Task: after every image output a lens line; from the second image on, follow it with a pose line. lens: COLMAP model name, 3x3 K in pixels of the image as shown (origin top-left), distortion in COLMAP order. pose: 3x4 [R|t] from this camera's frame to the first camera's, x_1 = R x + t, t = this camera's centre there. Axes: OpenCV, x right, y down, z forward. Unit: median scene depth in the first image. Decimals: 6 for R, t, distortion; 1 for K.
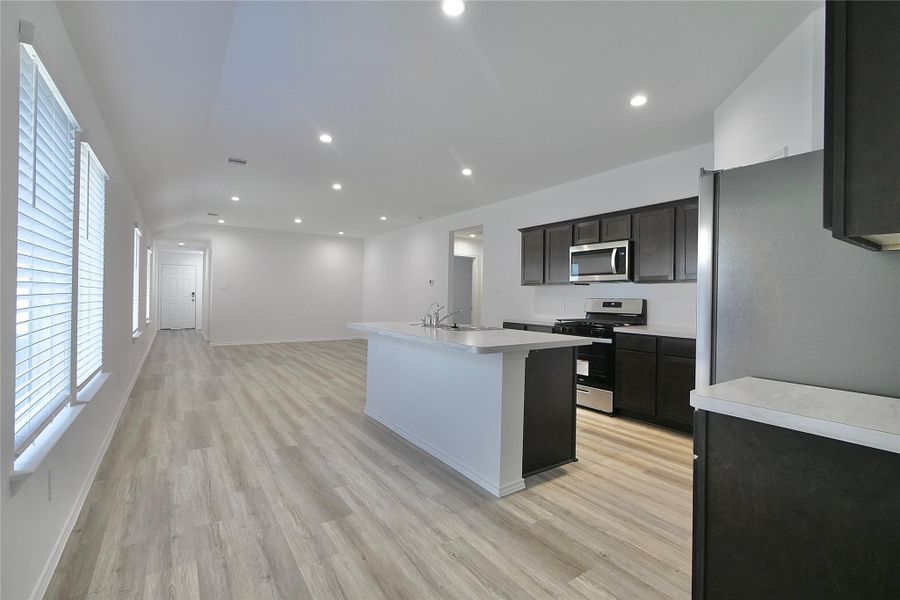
lens RADIAL K [[401.8, 0, 450.5], [0, 401.8, 296.0], [0, 0, 1]] dist [-0.000720, 0.000030]
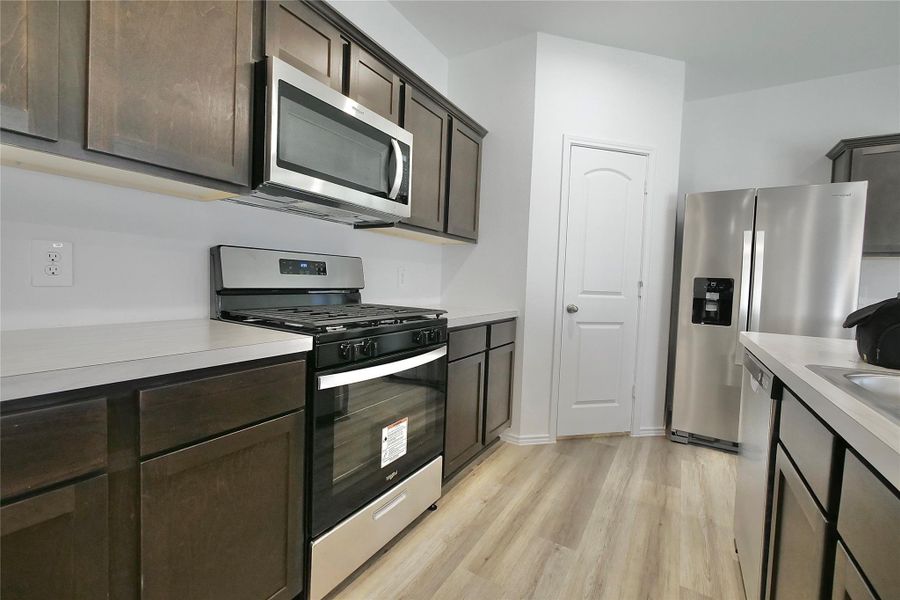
lens RADIAL K [[380.1, 0, 452.7], [0, 380.1, 295.6], [0, 0, 1]] dist [-0.001994, -0.000111]
pose [[-0.409155, -0.064518, 0.910181, 0.000280], [-0.045150, 0.997707, 0.050425, 0.026357], [-0.911347, -0.020463, -0.411130, 1.127677]]
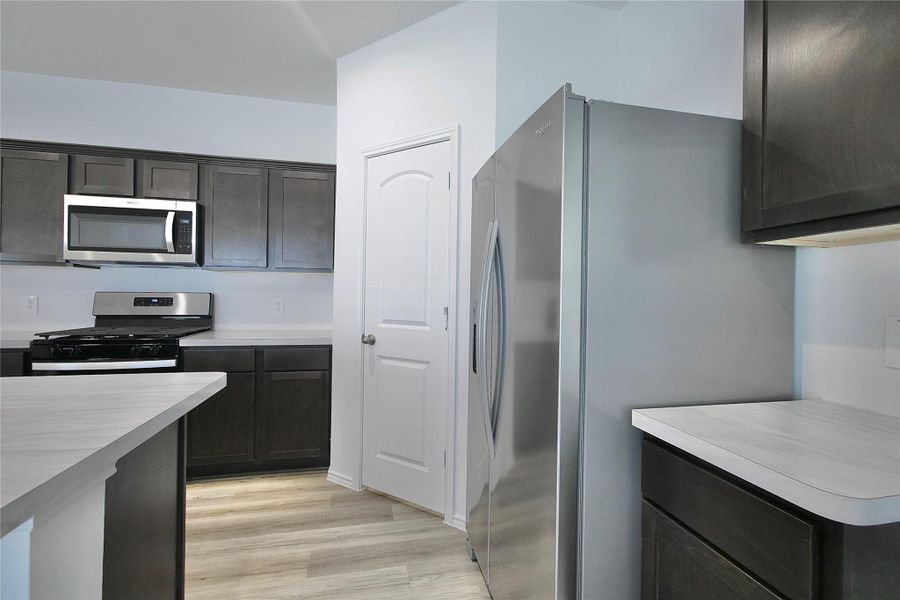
lens RADIAL K [[401.8, 0, 450.5], [0, 401.8, 296.0], [0, 0, 1]] dist [-0.000720, 0.000030]
pose [[0.371725, -0.007239, 0.928315, -0.006577], [-0.011553, 0.999856, 0.012423, -0.000693], [-0.928271, -0.015343, 0.371588, 0.374465]]
